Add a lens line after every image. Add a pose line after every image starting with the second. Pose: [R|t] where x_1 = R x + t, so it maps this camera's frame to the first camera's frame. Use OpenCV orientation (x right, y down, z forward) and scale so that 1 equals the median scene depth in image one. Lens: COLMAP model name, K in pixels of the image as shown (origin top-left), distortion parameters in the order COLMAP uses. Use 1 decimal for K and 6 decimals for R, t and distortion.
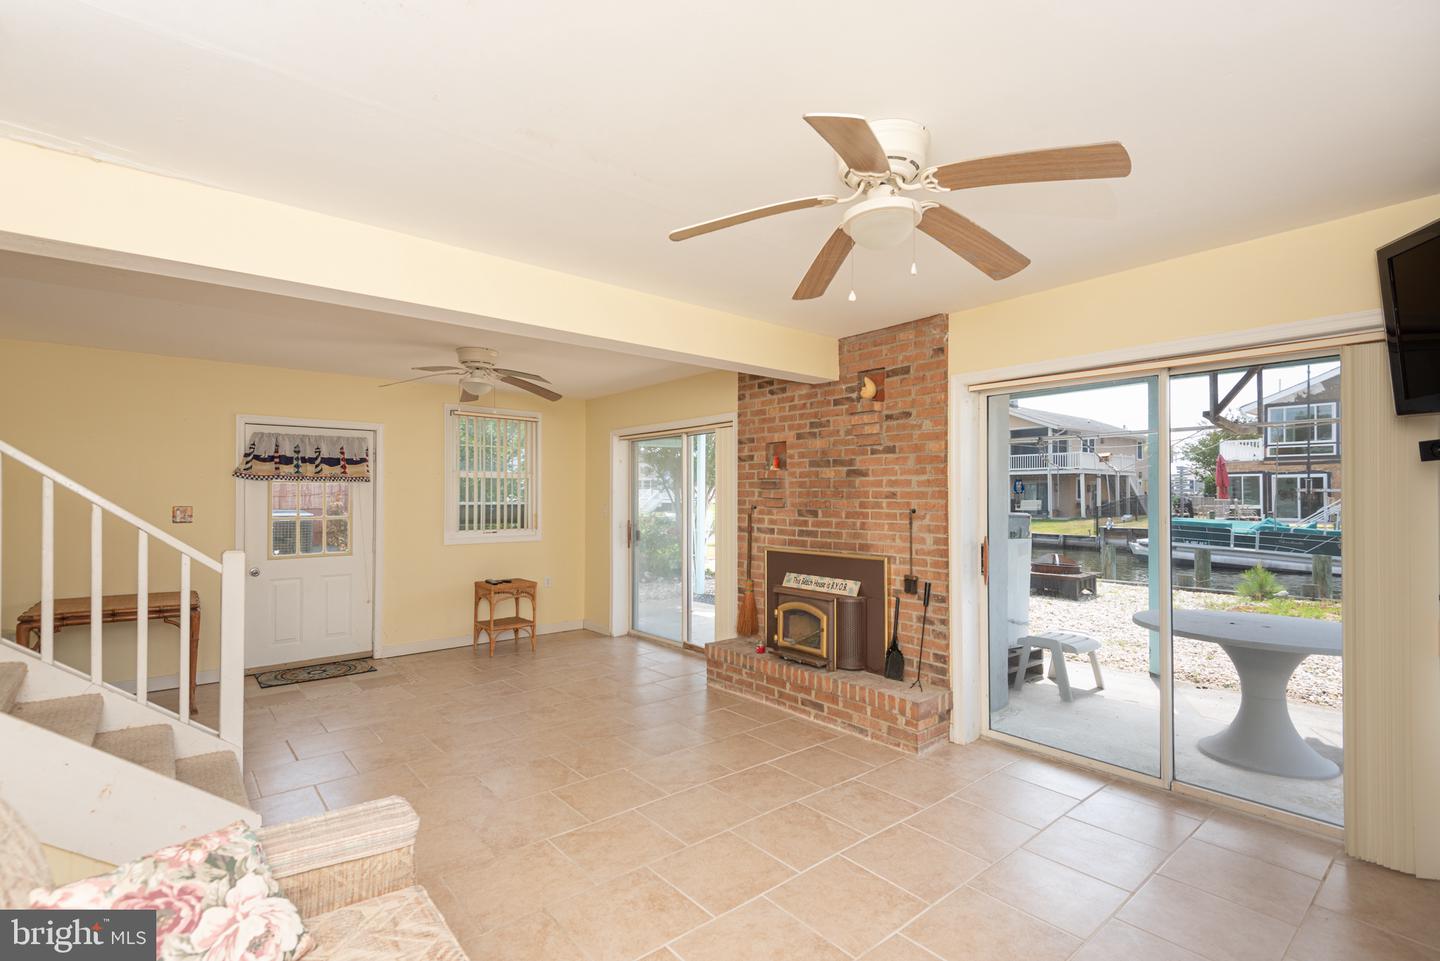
lens RADIAL K [[656.4, 0, 717.1], [0, 656.4, 480.8], [0, 0, 1]] dist [0.038117, -0.000011]
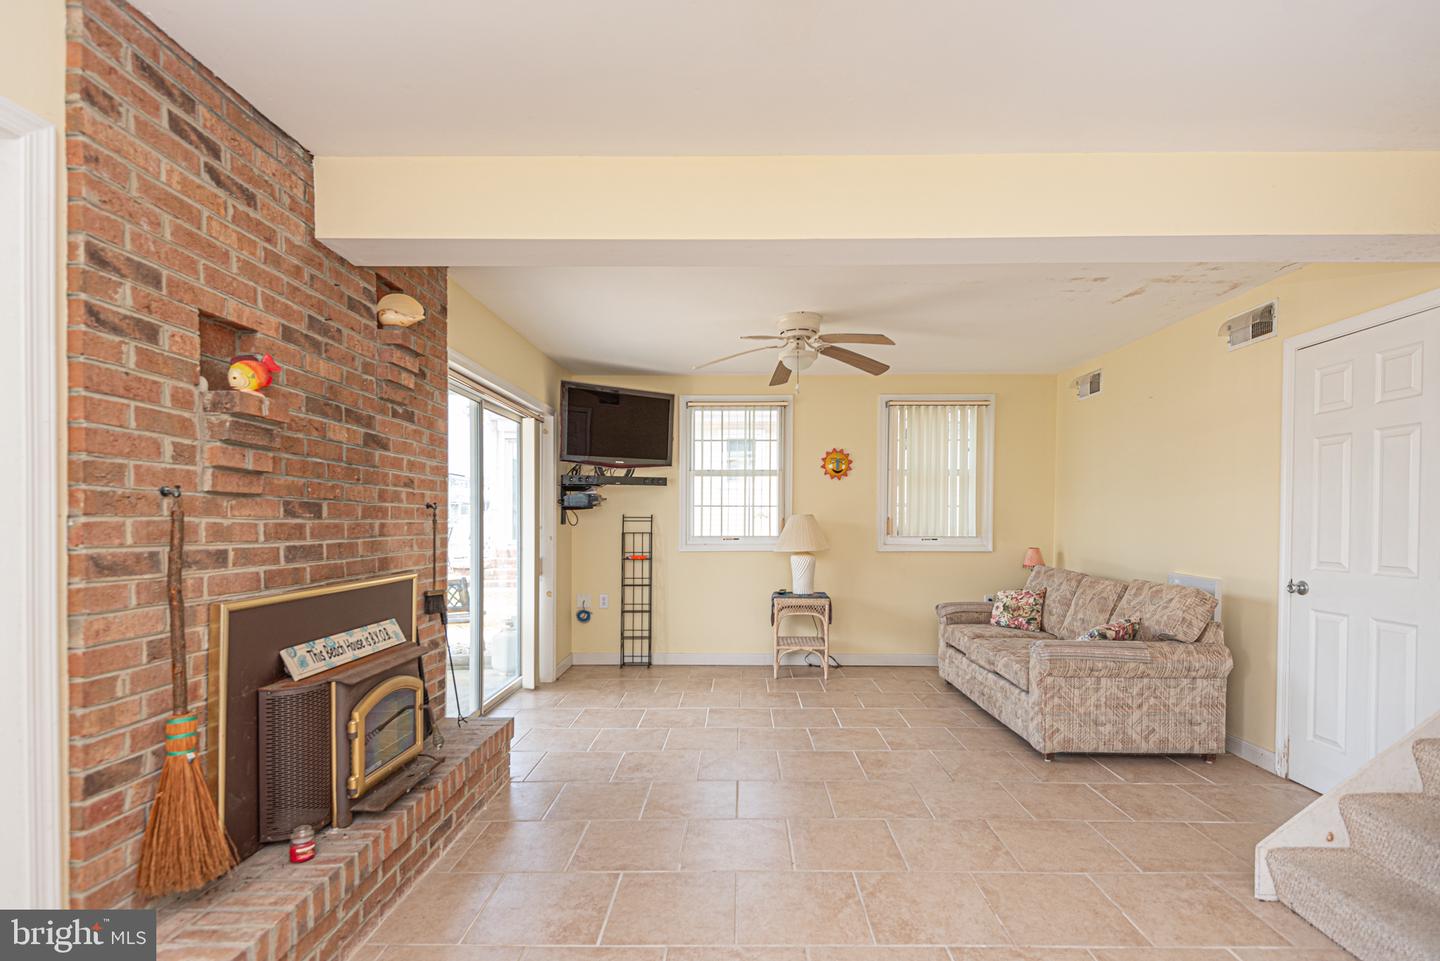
lens RADIAL K [[678.5, 0, 732.5], [0, 678.5, 526.4], [0, 0, 1]] dist [0.040579, -0.023843]
pose [[-0.758590, -0.010729, 0.651480, -0.424163], [-0.021568, 0.999730, -0.008650, 0.061341], [-0.651211, -0.020613, -0.758616, 1.218103]]
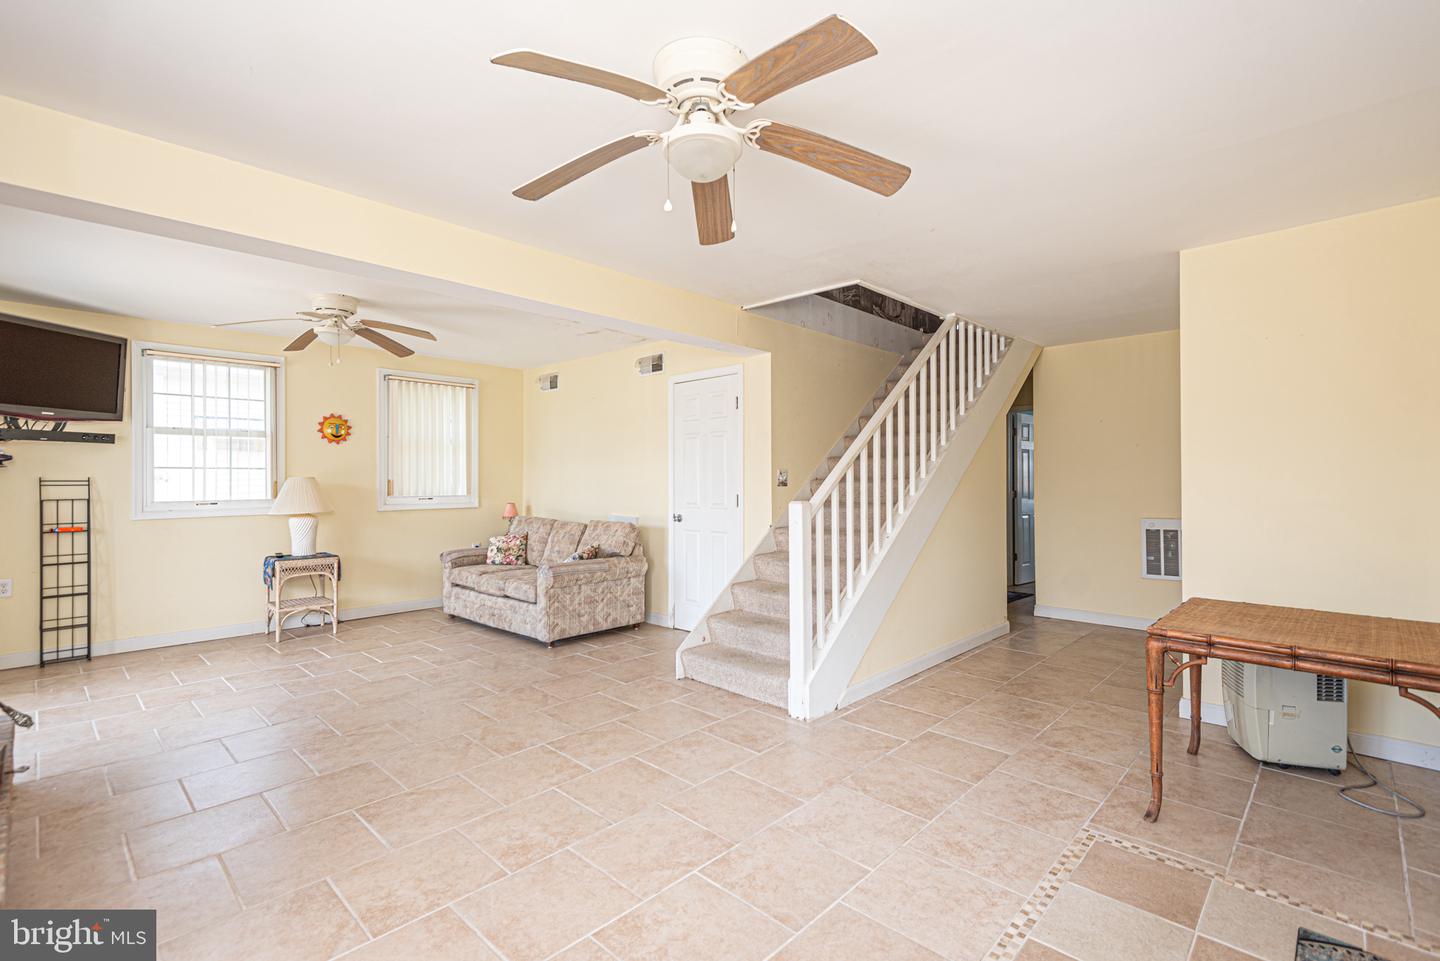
lens RADIAL K [[656.4, 0, 717.1], [0, 656.4, 480.8], [0, 0, 1]] dist [0.038117, -0.000011]
pose [[-0.994797, 0.002762, -0.101838, -0.349283], [0.005670, 0.999584, -0.028279, 0.072772], [0.101717, -0.028709, -0.994399, 1.514982]]
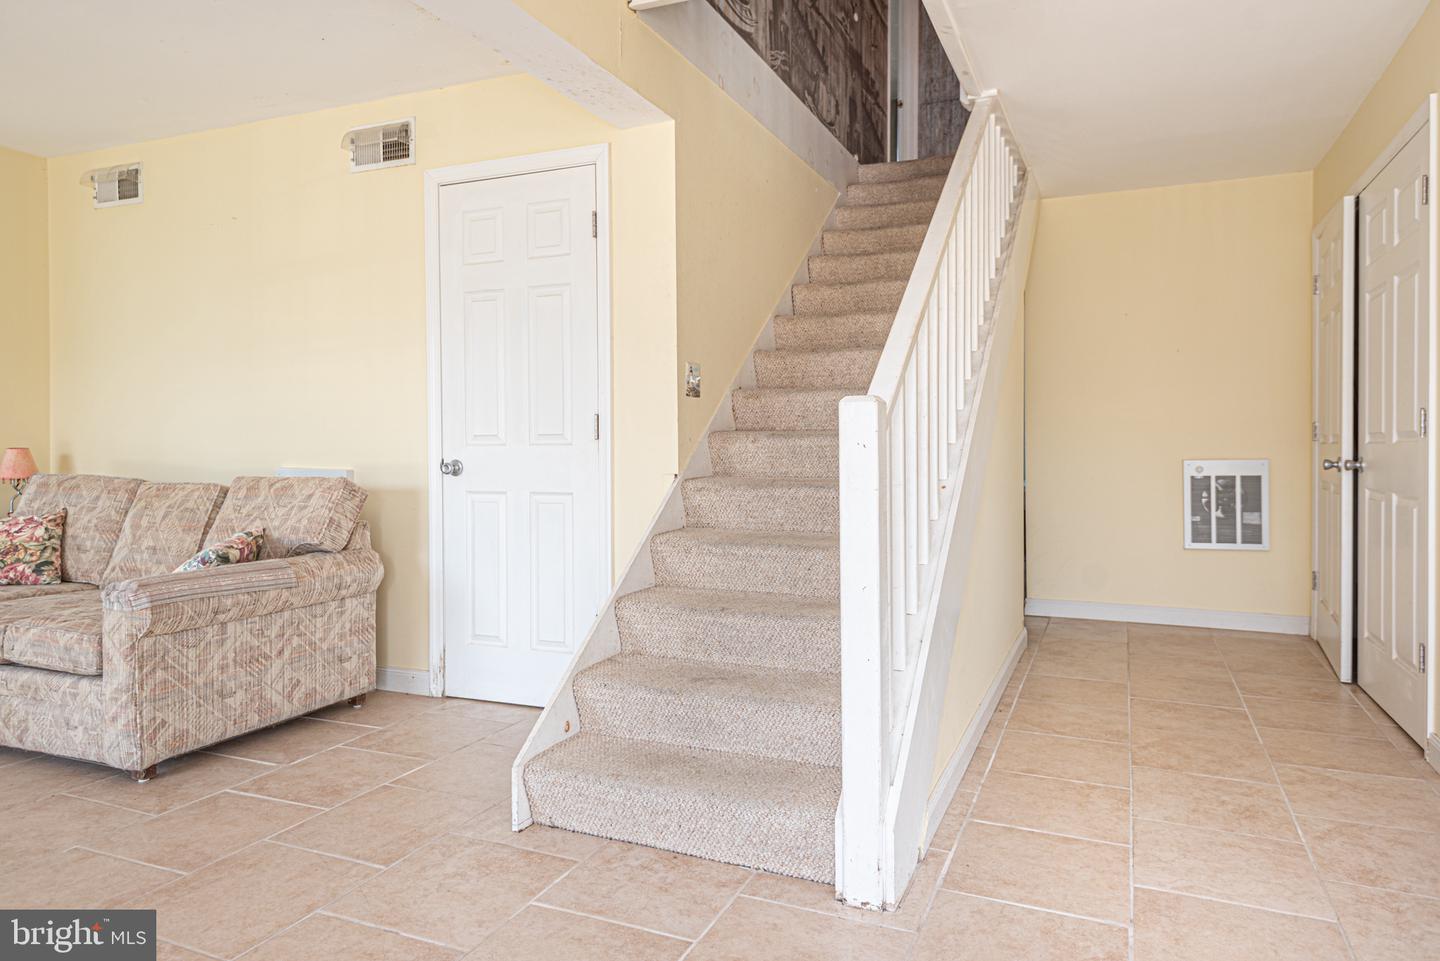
lens RADIAL K [[895.7, 0, 756.0], [0, 895.7, 464.2], [0, 0, 1]] dist [0.036081, -0.025133]
pose [[-0.885582, 0.011843, -0.464332, -0.265047], [0.014753, 0.999888, -0.002633, 0.111785], [0.464249, -0.009182, -0.885657, 1.110408]]
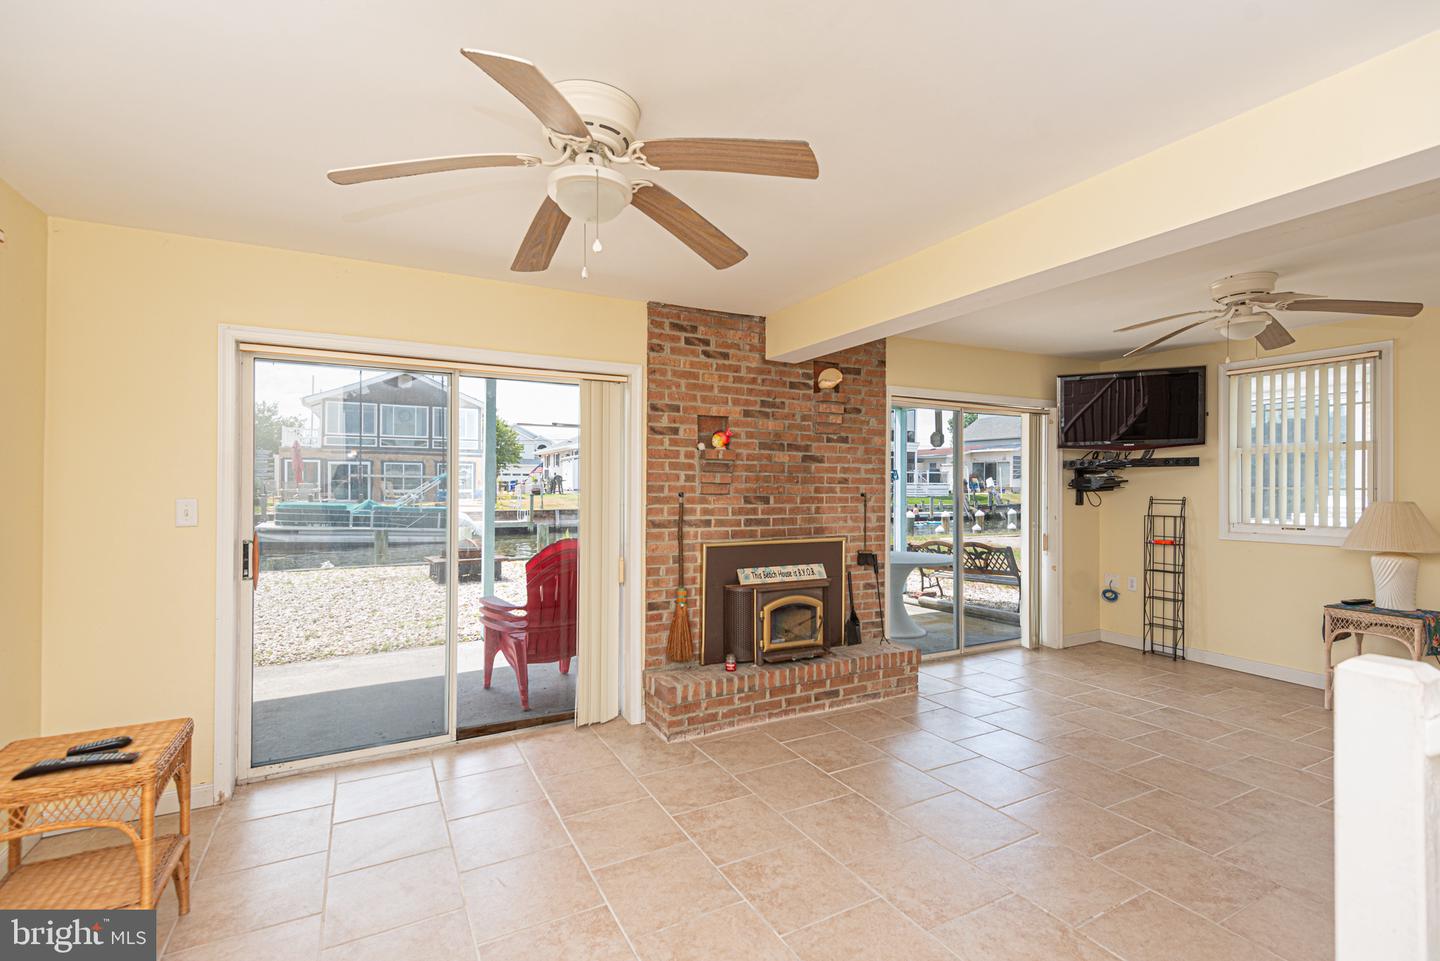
lens RADIAL K [[655.8, 0, 721.2], [0, 655.8, 473.8], [0, 0, 1]] dist [0.027522, -0.000510]
pose [[0.203258, 0.015465, 0.979003, -0.790020], [-0.028920, 0.999534, -0.009785, 0.024559], [-0.978698, -0.026324, 0.203610, 0.900064]]
